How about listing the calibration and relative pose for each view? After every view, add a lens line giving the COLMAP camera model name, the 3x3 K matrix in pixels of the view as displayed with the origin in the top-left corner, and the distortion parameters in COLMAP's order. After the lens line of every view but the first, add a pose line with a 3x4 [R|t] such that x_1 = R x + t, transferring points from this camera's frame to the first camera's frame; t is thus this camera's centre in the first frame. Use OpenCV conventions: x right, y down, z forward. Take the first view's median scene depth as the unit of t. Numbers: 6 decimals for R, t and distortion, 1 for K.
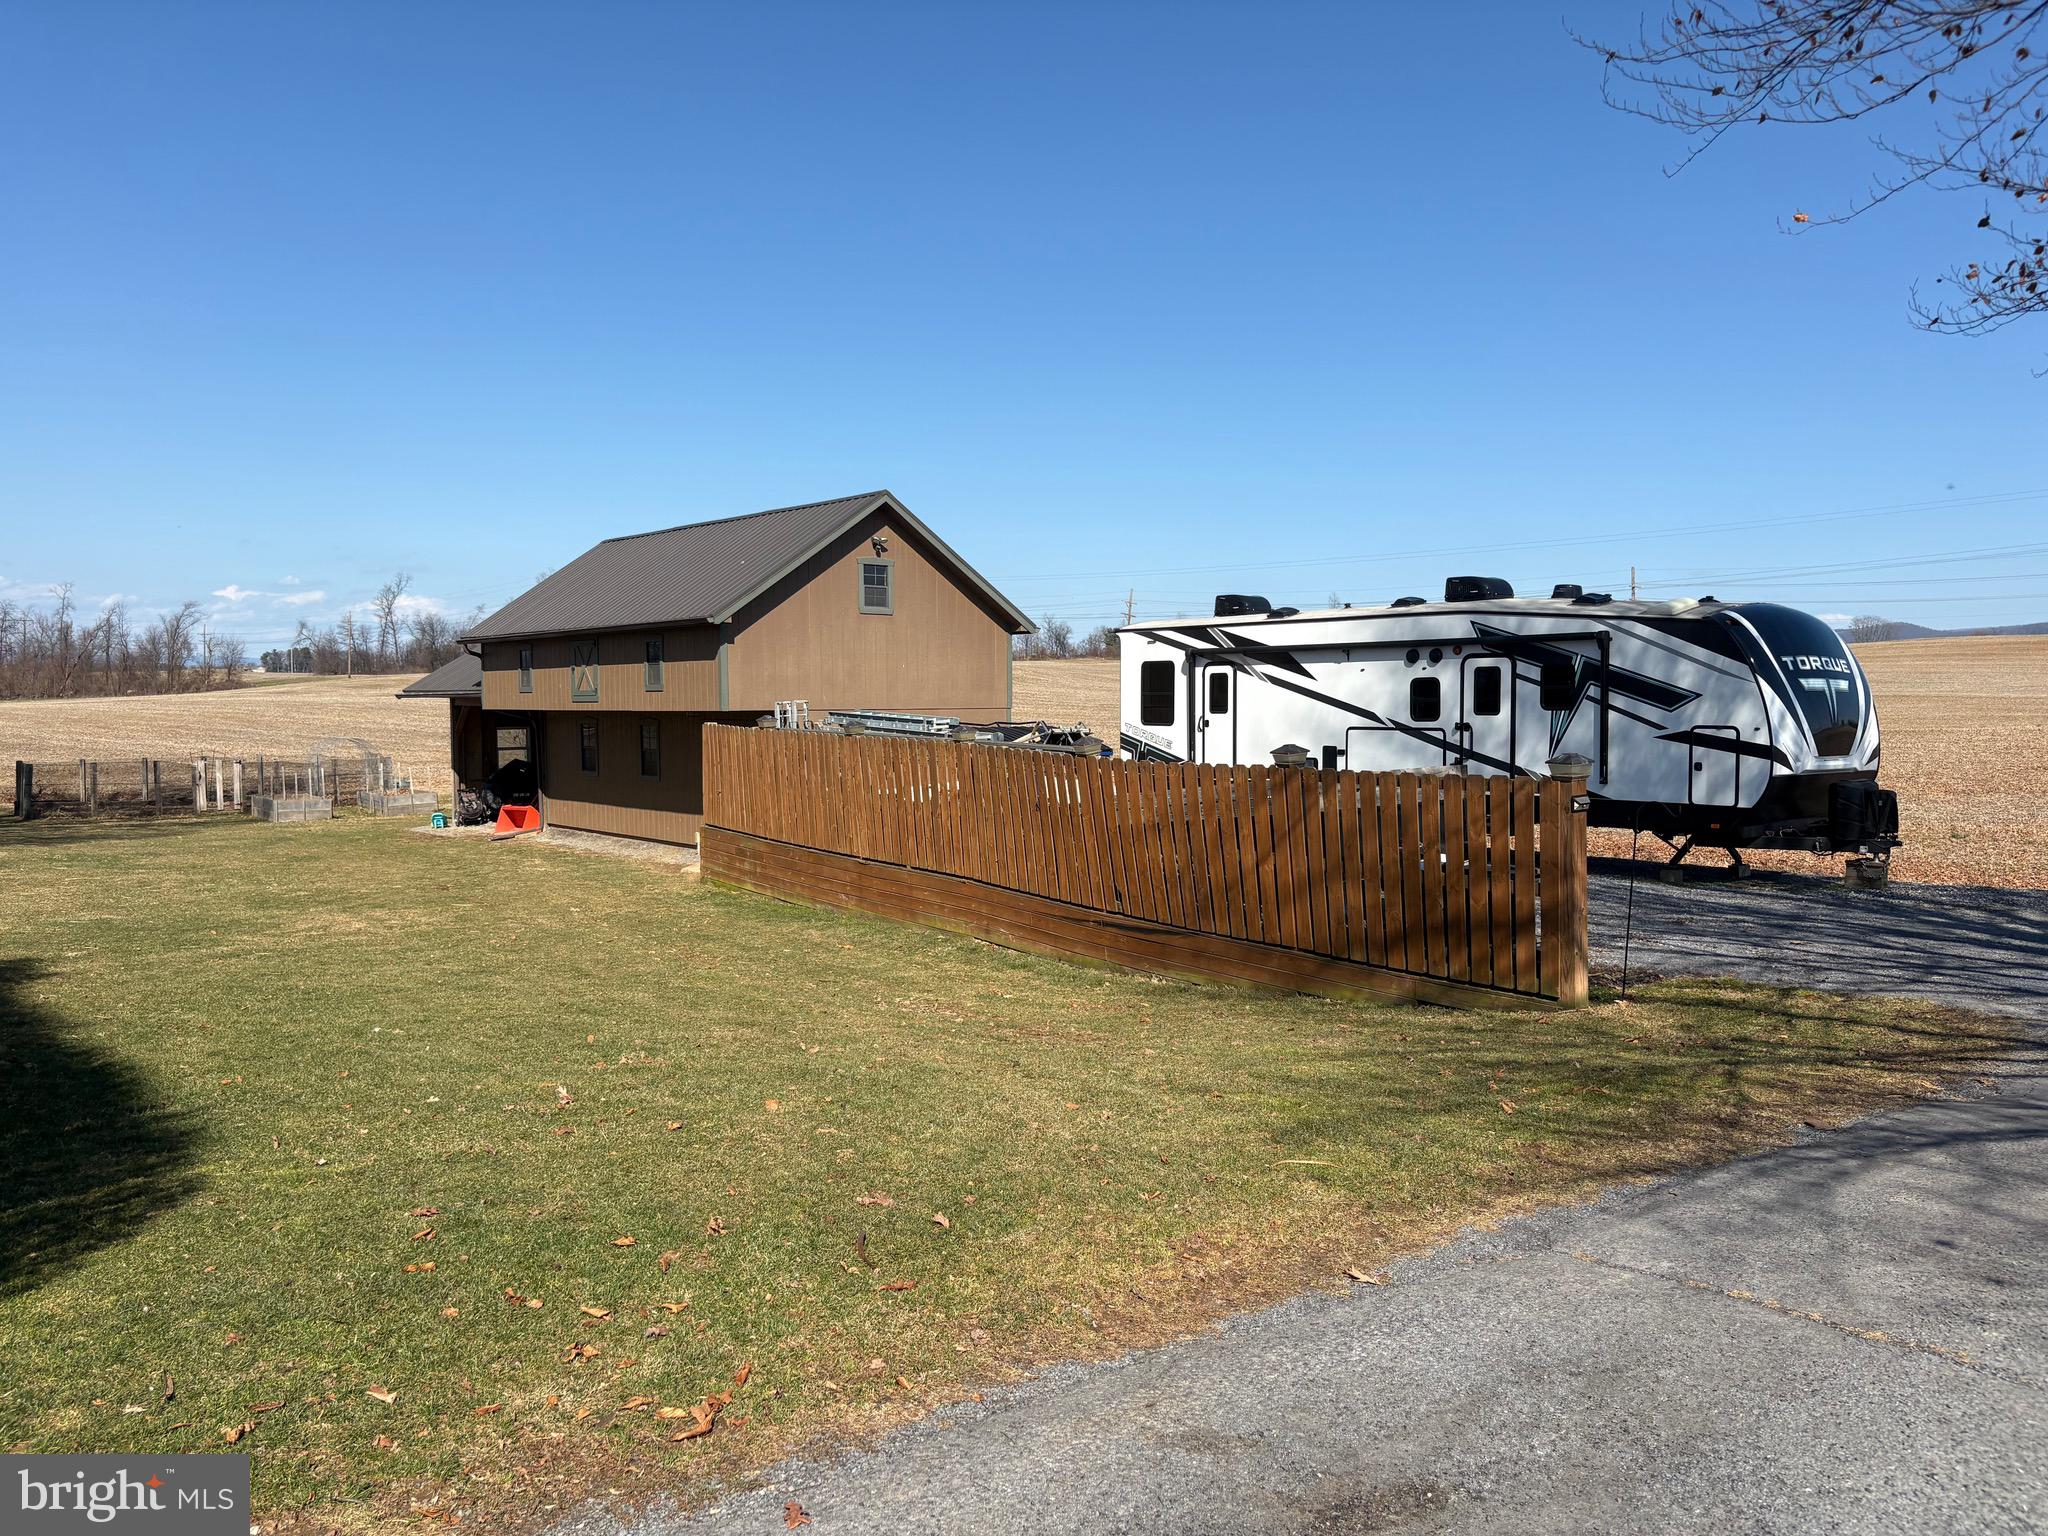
lens RADIAL K [[1534.9, 0, 1017.8], [0, 1534.9, 771.4], [0, 0, 1]] dist [0.064550, -0.084354]
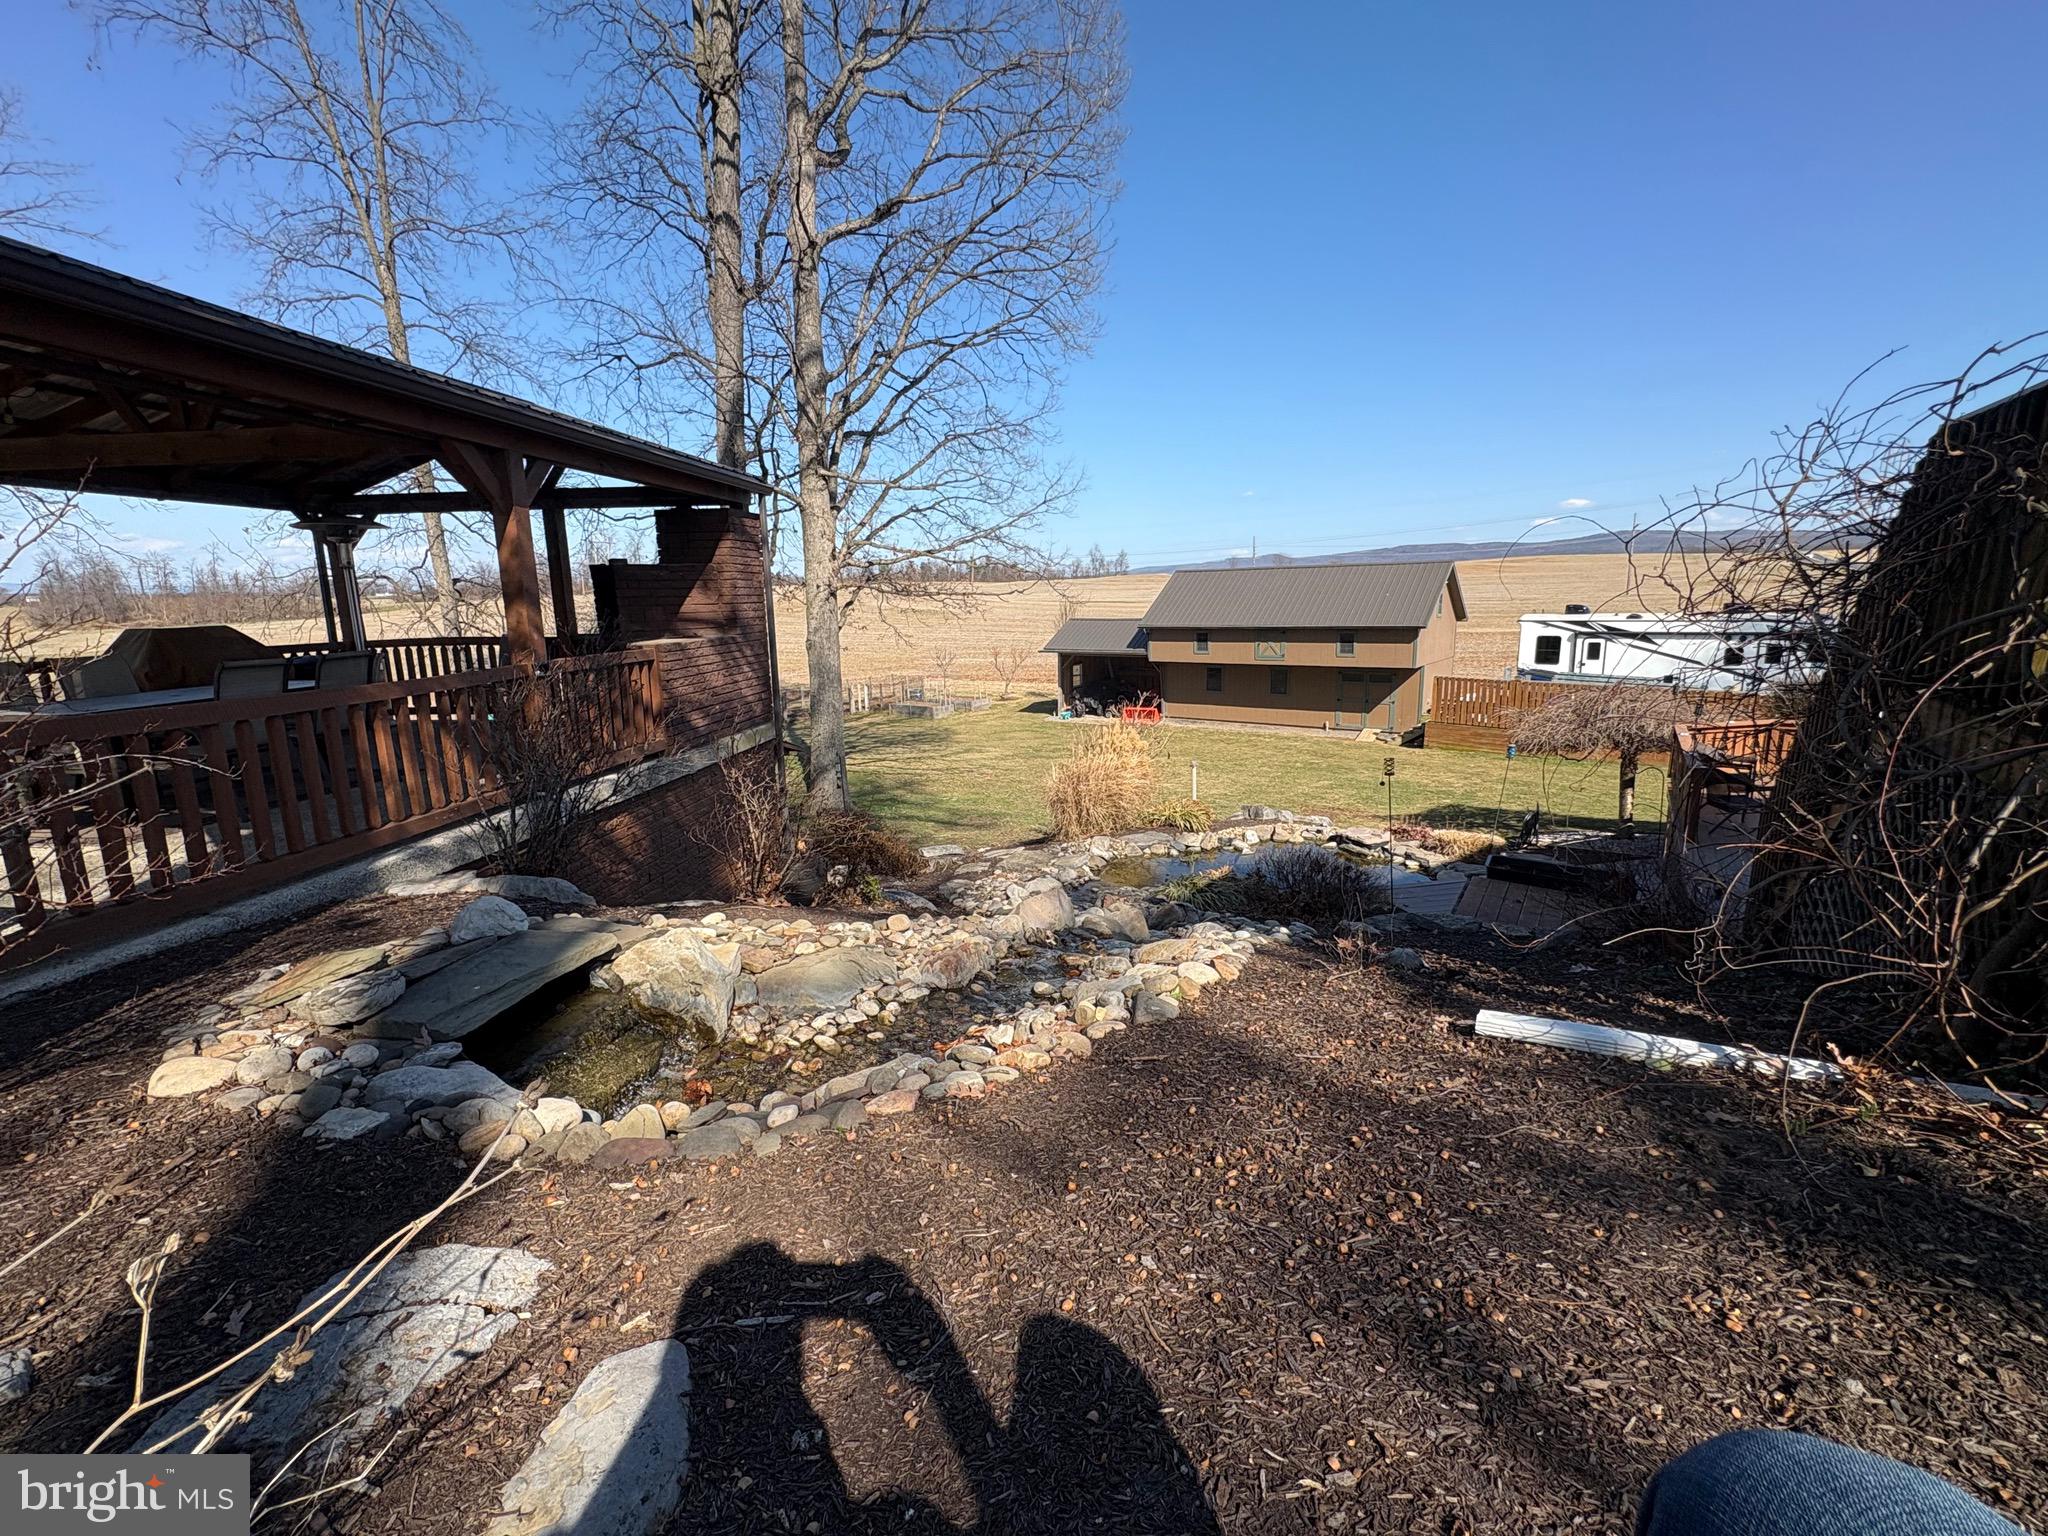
lens RADIAL K [[865.6, 0, 1024.0], [0, 865.6, 768.0], [0, 0, 1]] dist [-0.000593, -0.000035]
pose [[0.967699, -0.065407, 0.243476, -1.018638], [0.029848, 0.988691, 0.146969, -0.093758], [-0.250335, -0.134954, 0.958707, -0.044455]]
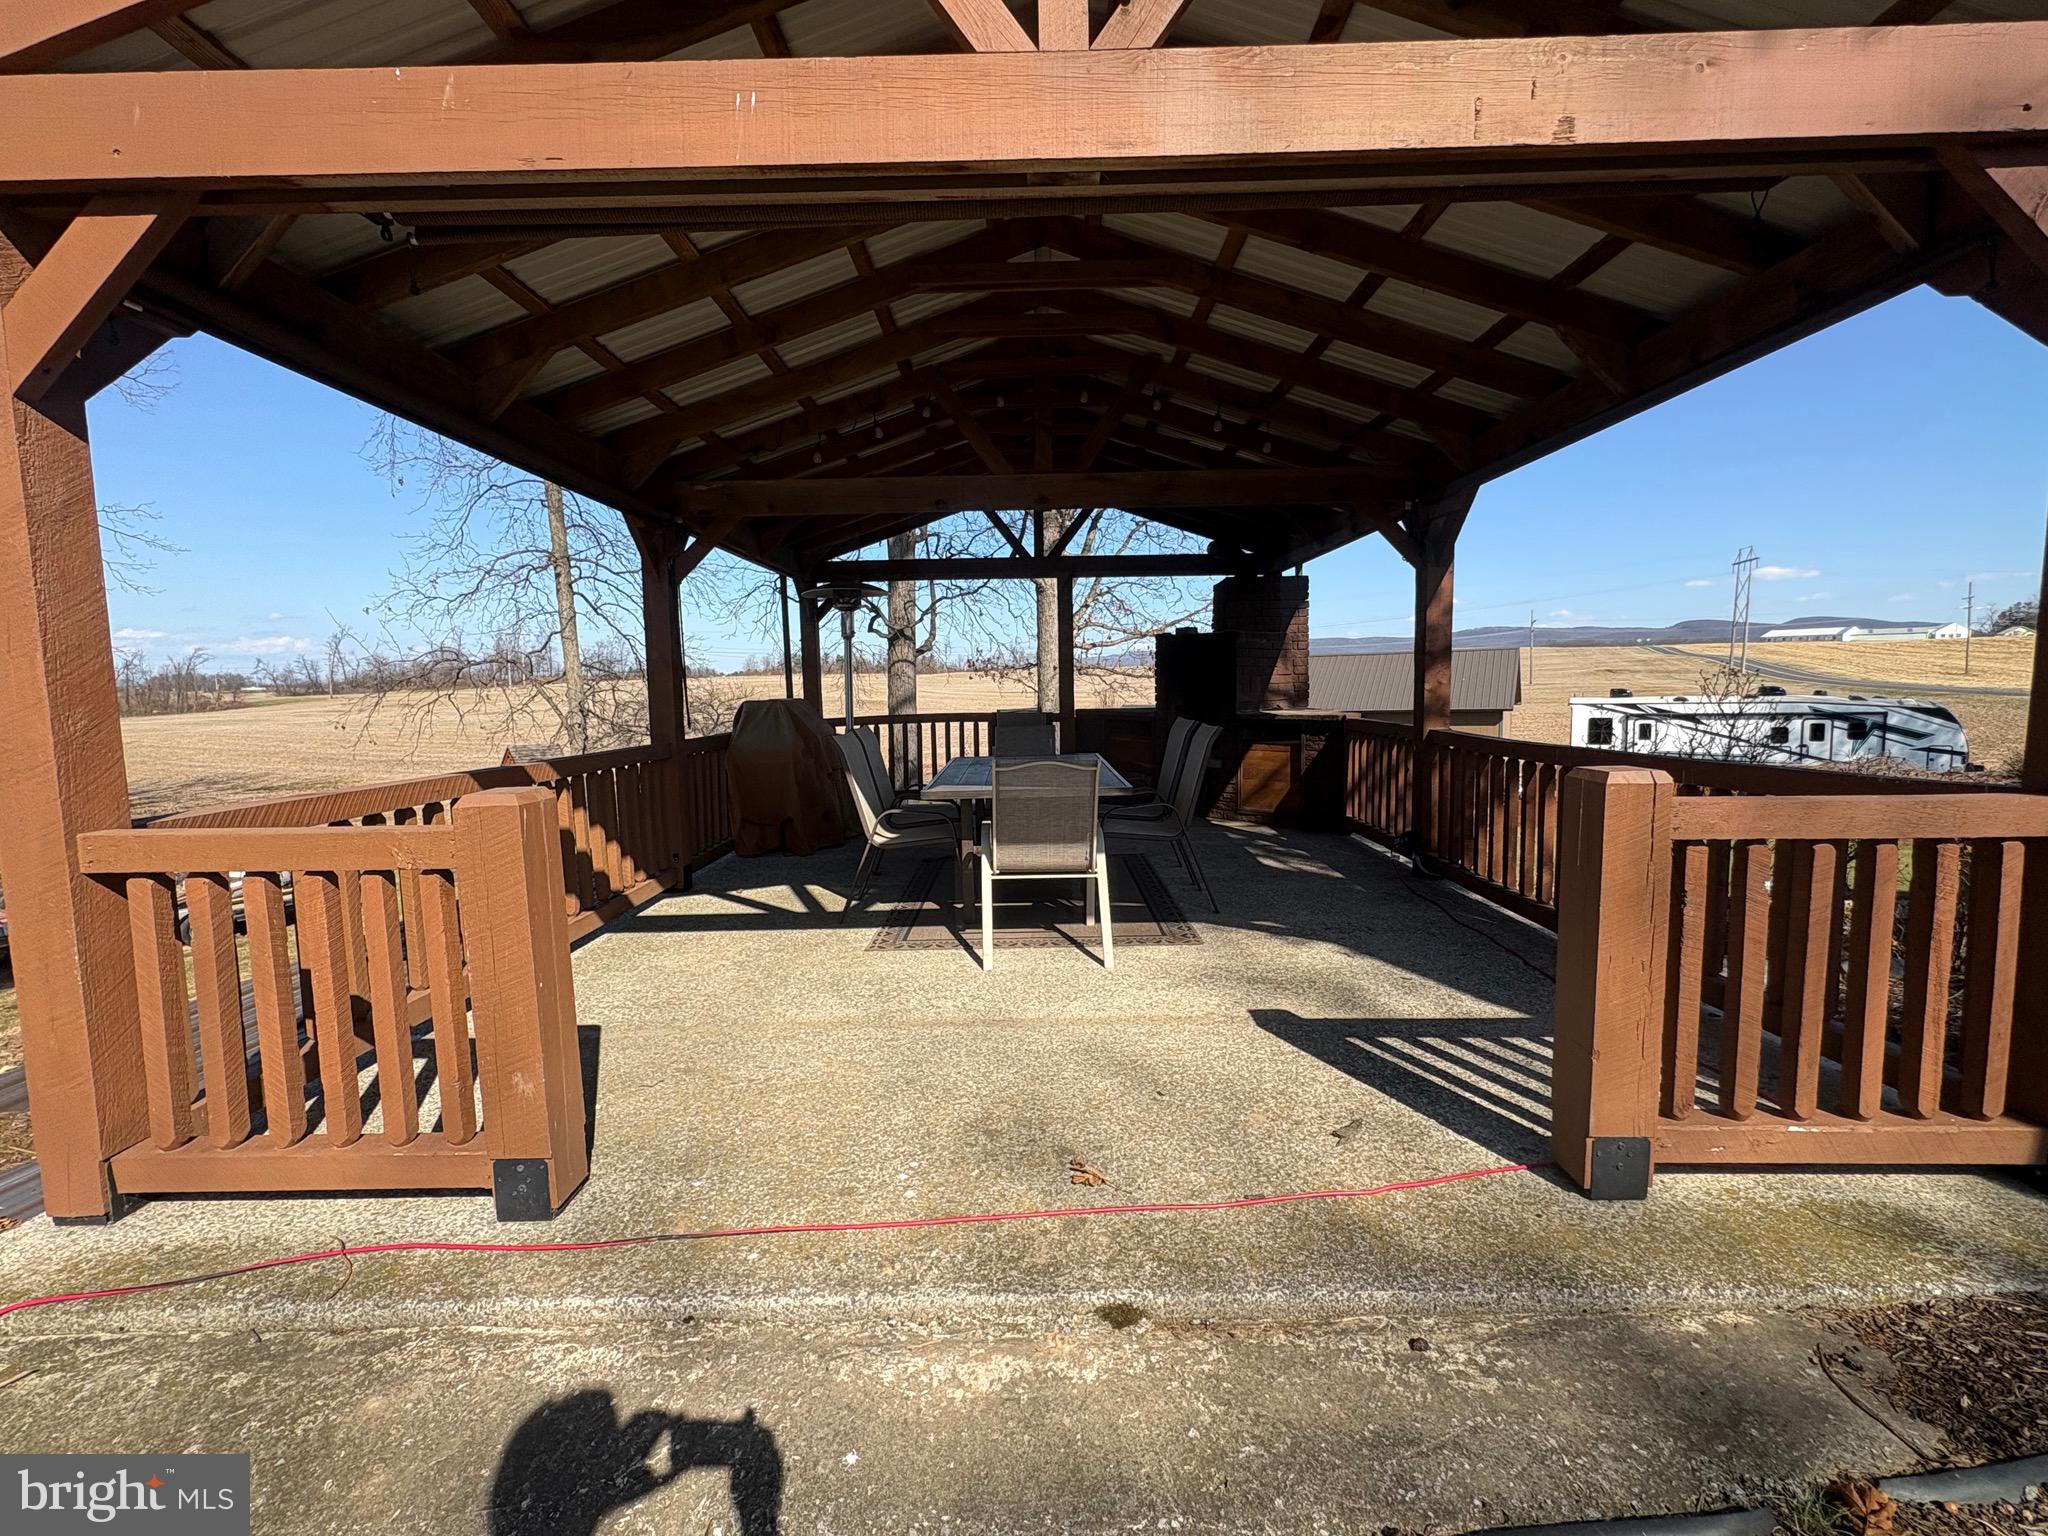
lens RADIAL K [[873.9, 0, 1024.0], [0, 873.9, 768.0], [0, 0, 1]] dist [0.002722, 0.000022]
pose [[0.933876, -0.052024, 0.353793, -1.280993], [0.037868, 0.998185, 0.046823, -0.095603], [-0.355587, -0.030329, 0.934151, 0.058796]]
